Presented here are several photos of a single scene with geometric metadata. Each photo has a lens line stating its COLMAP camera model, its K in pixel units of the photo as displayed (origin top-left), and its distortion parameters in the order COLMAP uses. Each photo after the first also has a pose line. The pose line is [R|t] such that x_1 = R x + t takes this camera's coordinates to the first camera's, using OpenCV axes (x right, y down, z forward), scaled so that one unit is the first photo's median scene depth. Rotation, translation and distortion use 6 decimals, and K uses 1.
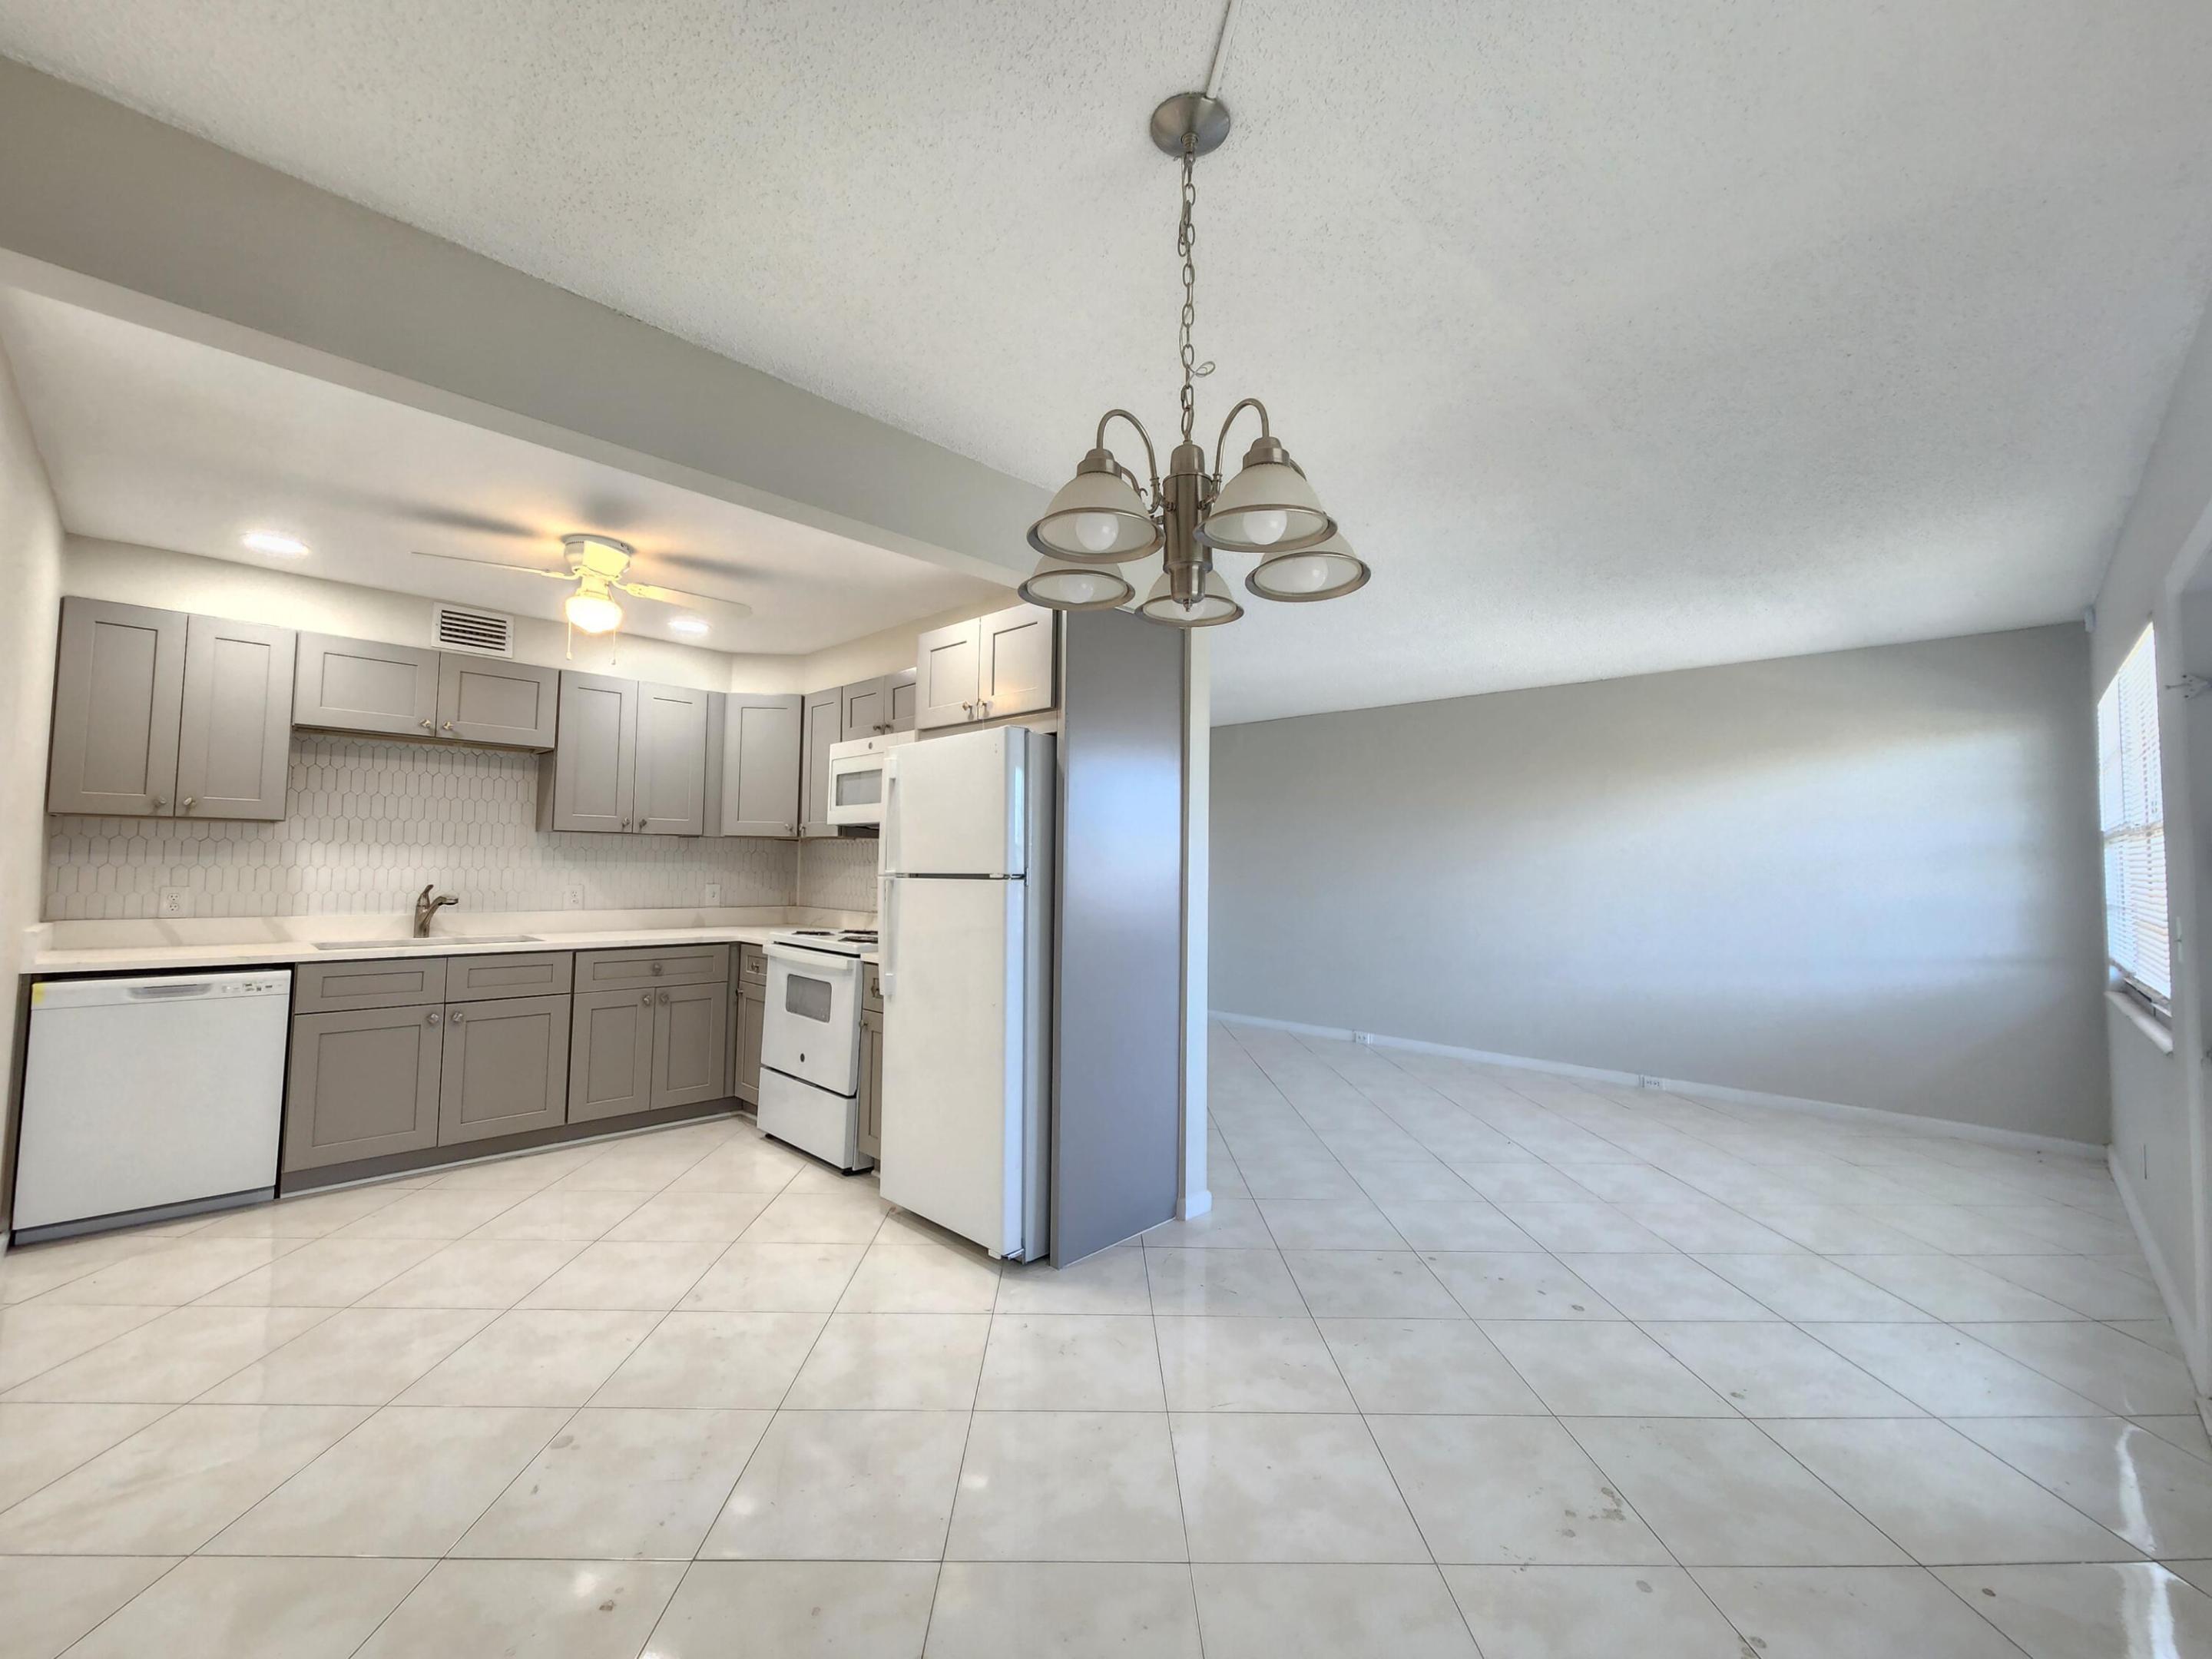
lens RADIAL K [[899.3, 0, 1094.1], [0, 899.3, 819.4], [0, 0, 1]] dist [-0.001344, 0.000777]
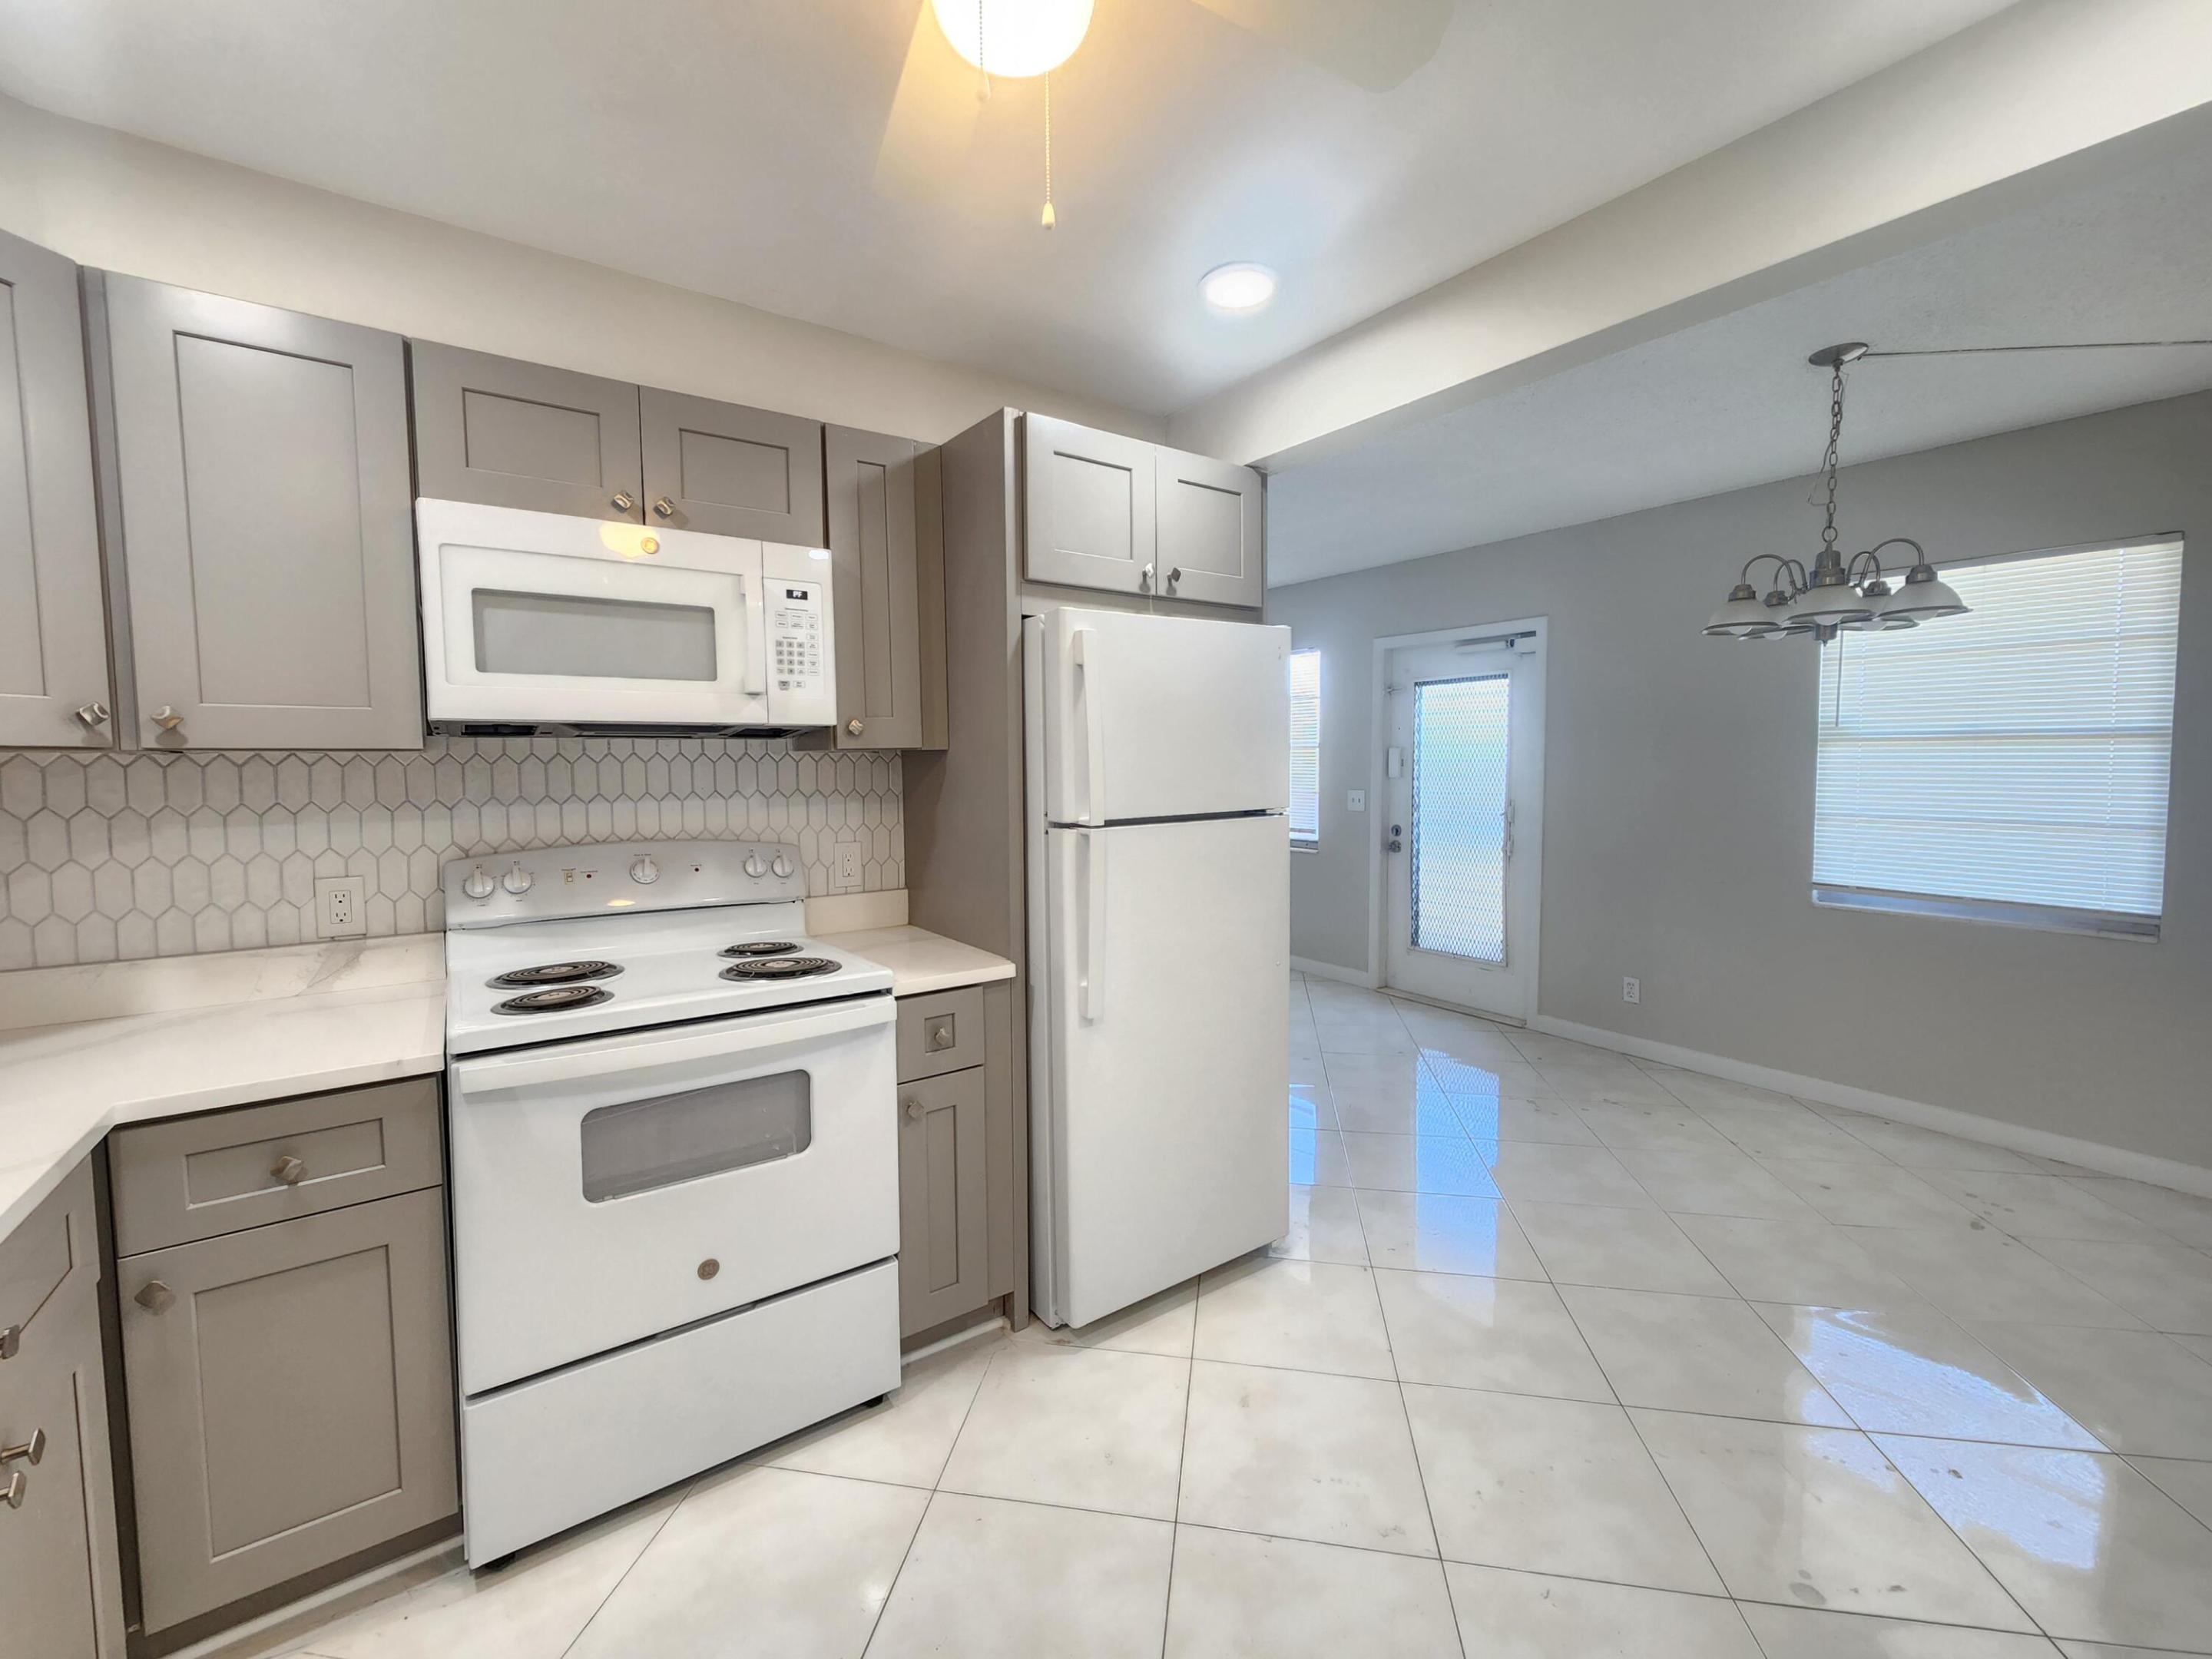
lens RADIAL K [[899.3, 0, 1094.1], [0, 899.3, 819.4], [0, 0, 1]] dist [-0.001344, 0.000777]
pose [[0.178694, -0.080698, 0.980590, -0.688099], [-0.042982, 0.995039, 0.089720, 0.002500], [-0.982965, -0.058180, 0.174339, 0.741777]]
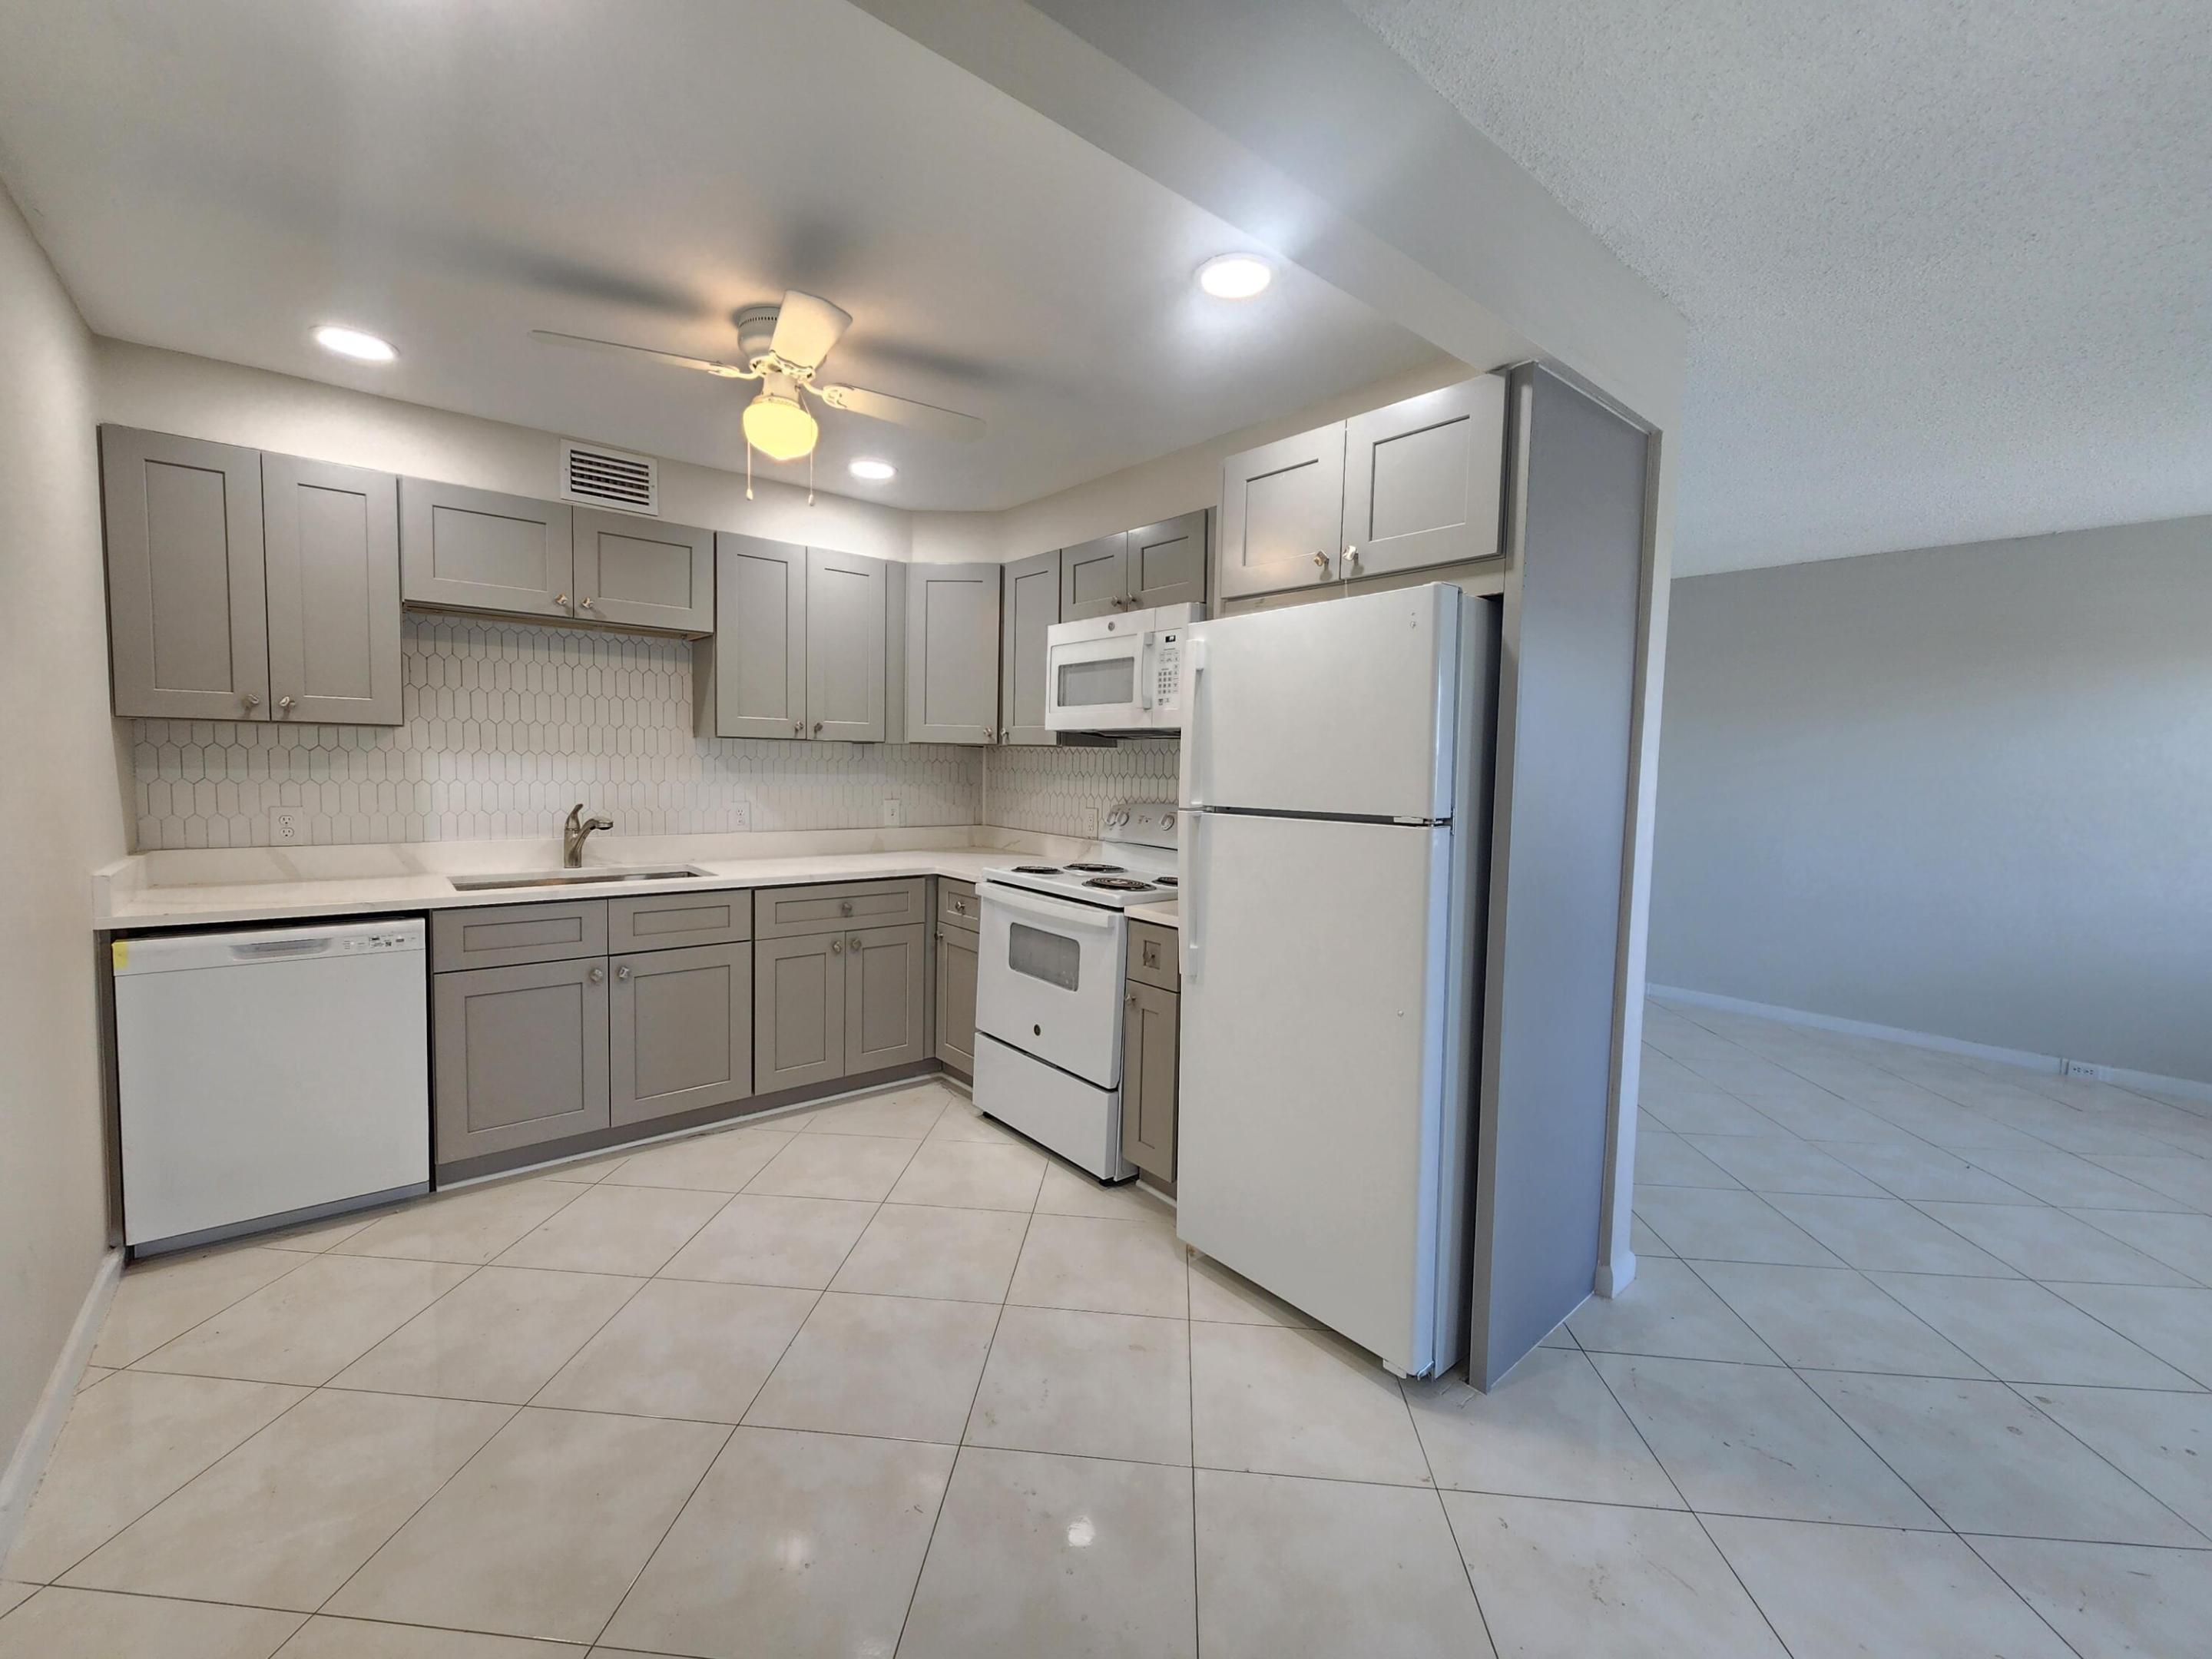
lens RADIAL K [[899.3, 0, 1094.1], [0, 899.3, 819.4], [0, 0, 1]] dist [-0.001344, 0.000777]
pose [[0.995014, 0.014343, -0.098700, -0.196471], [-0.002702, 0.993119, 0.117080, -0.009859], [0.099700, -0.116229, 0.988206, 0.243749]]
